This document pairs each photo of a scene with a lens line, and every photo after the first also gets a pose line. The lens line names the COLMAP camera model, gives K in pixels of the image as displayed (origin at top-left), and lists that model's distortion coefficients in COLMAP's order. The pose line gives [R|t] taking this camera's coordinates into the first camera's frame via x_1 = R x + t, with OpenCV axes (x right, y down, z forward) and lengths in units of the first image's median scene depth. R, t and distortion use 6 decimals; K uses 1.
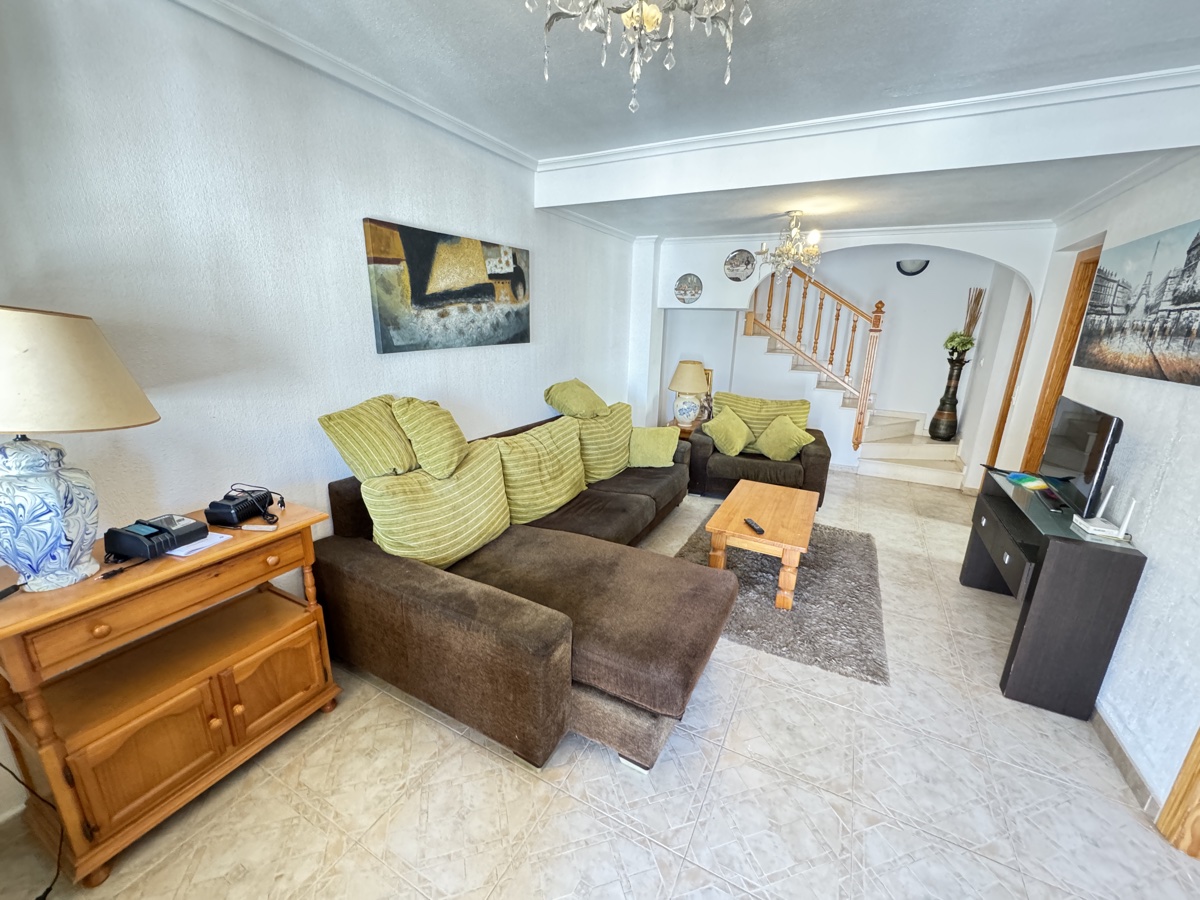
lens RADIAL K [[480.2, 0, 596.2], [0, 480.2, 451.3], [0, 0, 1]] dist [-0.009517, -0.000718]
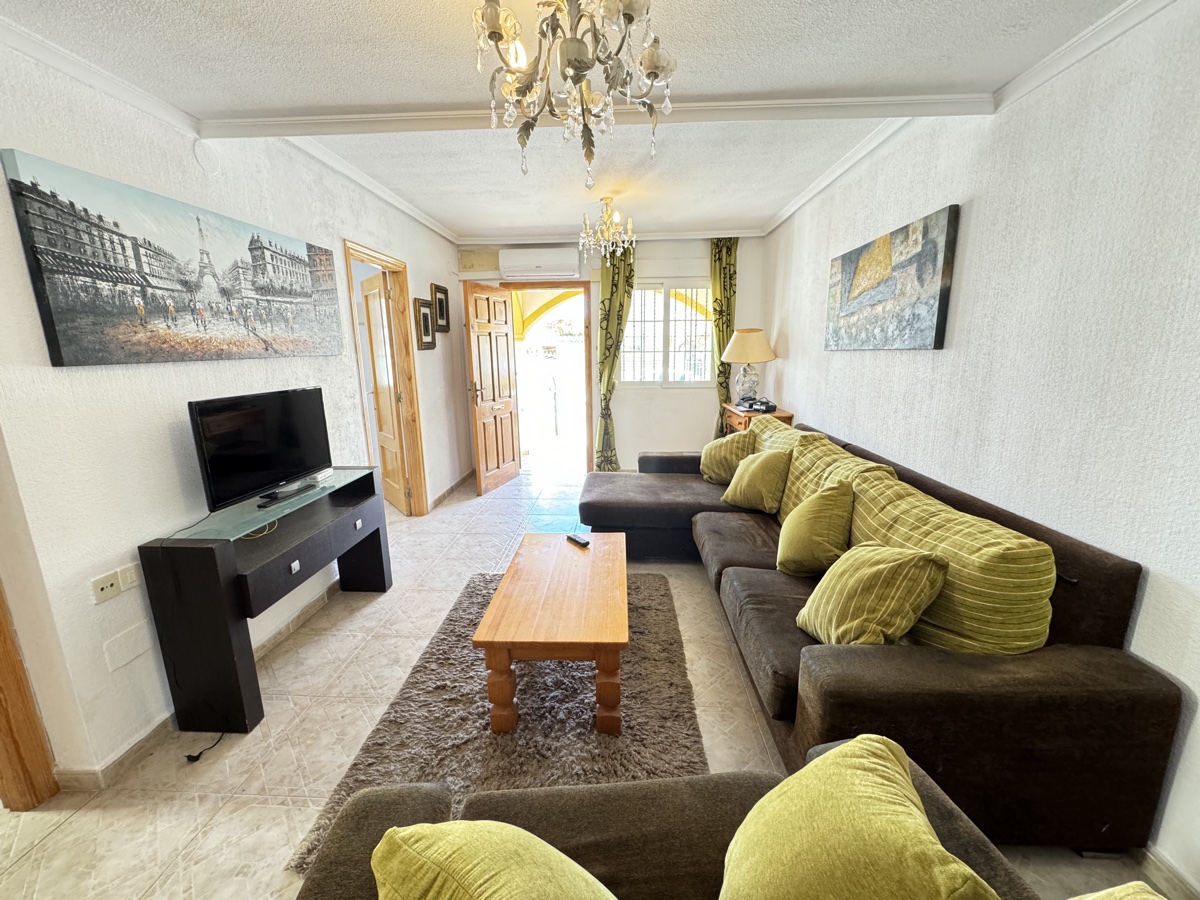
lens RADIAL K [[480.2, 0, 601.0], [0, 480.2, 450.6], [0, 0, 1]] dist [-0.009517, -0.000718]
pose [[-0.908775, 0.073003, -0.410852, 0.607373], [-0.120026, 0.897240, 0.424916, -0.360804], [0.399653, 0.435466, -0.806627, 1.566450]]
